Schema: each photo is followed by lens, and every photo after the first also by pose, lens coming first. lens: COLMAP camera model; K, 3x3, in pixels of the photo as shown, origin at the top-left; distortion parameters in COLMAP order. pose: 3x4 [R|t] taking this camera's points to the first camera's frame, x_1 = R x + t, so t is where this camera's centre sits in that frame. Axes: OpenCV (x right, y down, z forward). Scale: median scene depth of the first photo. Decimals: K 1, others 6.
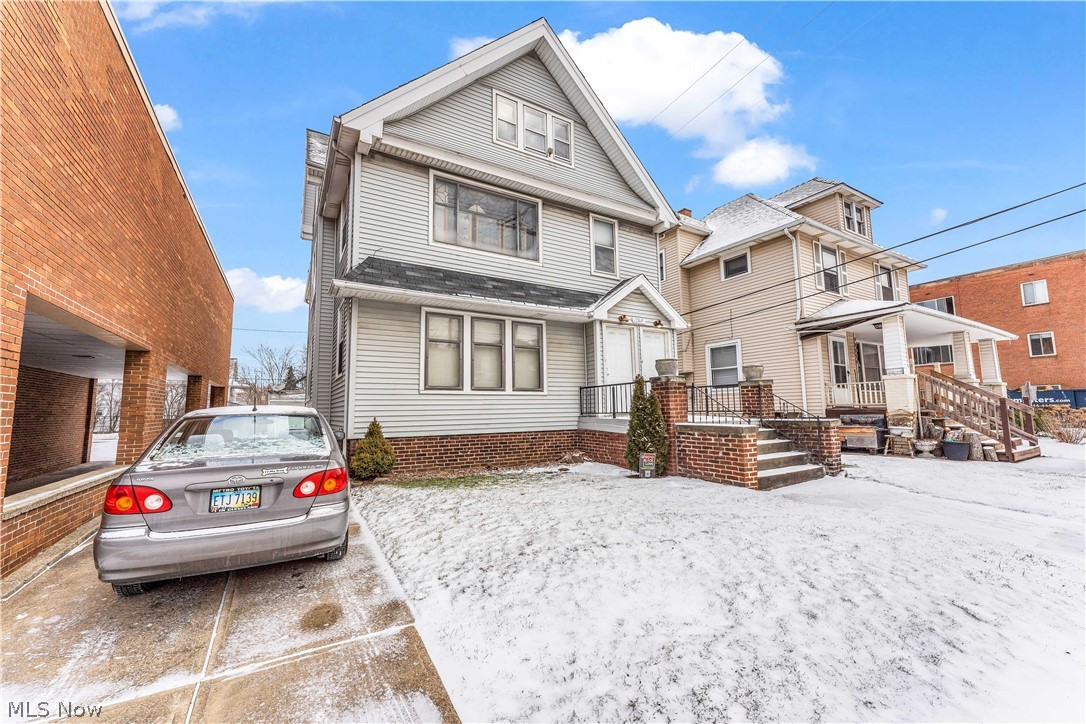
lens RADIAL K [[434.5, 0, 538.7], [0, 434.5, 363.4], [0, 0, 1]] dist [0.000853, -0.000287]
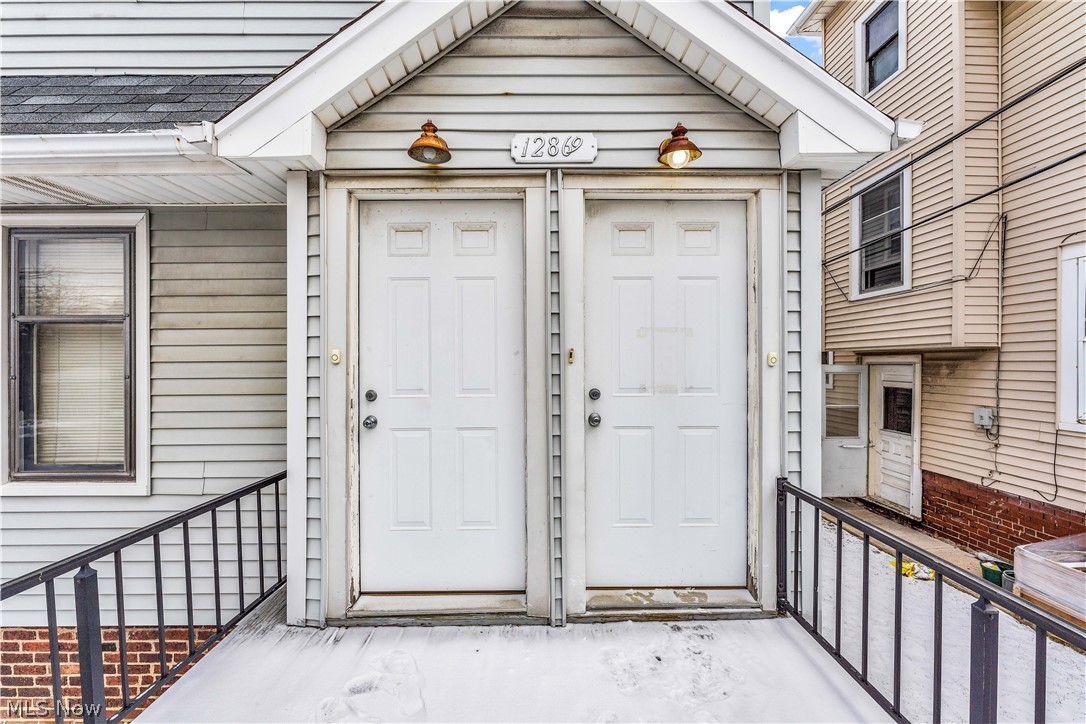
lens RADIAL K [[422.2, 0, 543.0], [0, 422.2, 362.0], [0, 0, 1]] dist [-0.001398, -0.000162]
pose [[0.862306, 0.011913, -0.506248, 0.360593], [0.047833, 0.993337, 0.104849, -0.024413], [0.504124, -0.114628, 0.855991, 0.909672]]
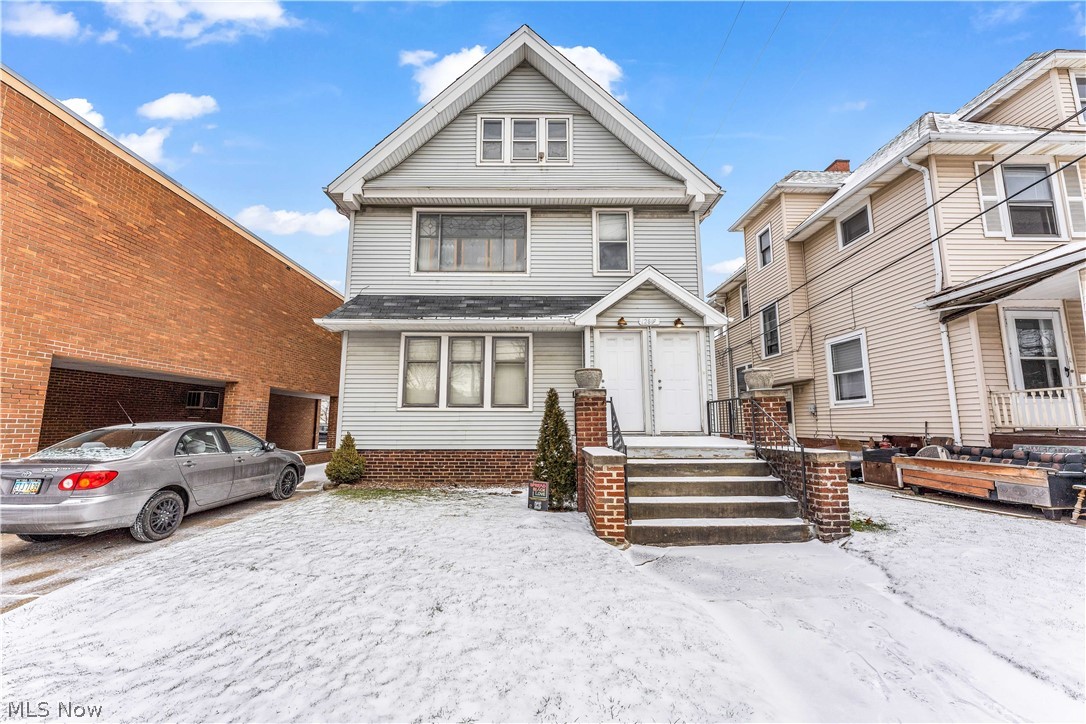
lens RADIAL K [[434.5, 0, 538.7], [0, 434.5, 363.4], [0, 0, 1]] dist [0.000853, -0.000287]
pose [[0.861003, -0.056397, -0.505464, 0.515589], [0.041903, 0.998320, -0.040009, 0.007136], [0.506871, 0.013267, 0.861920, 0.192106]]
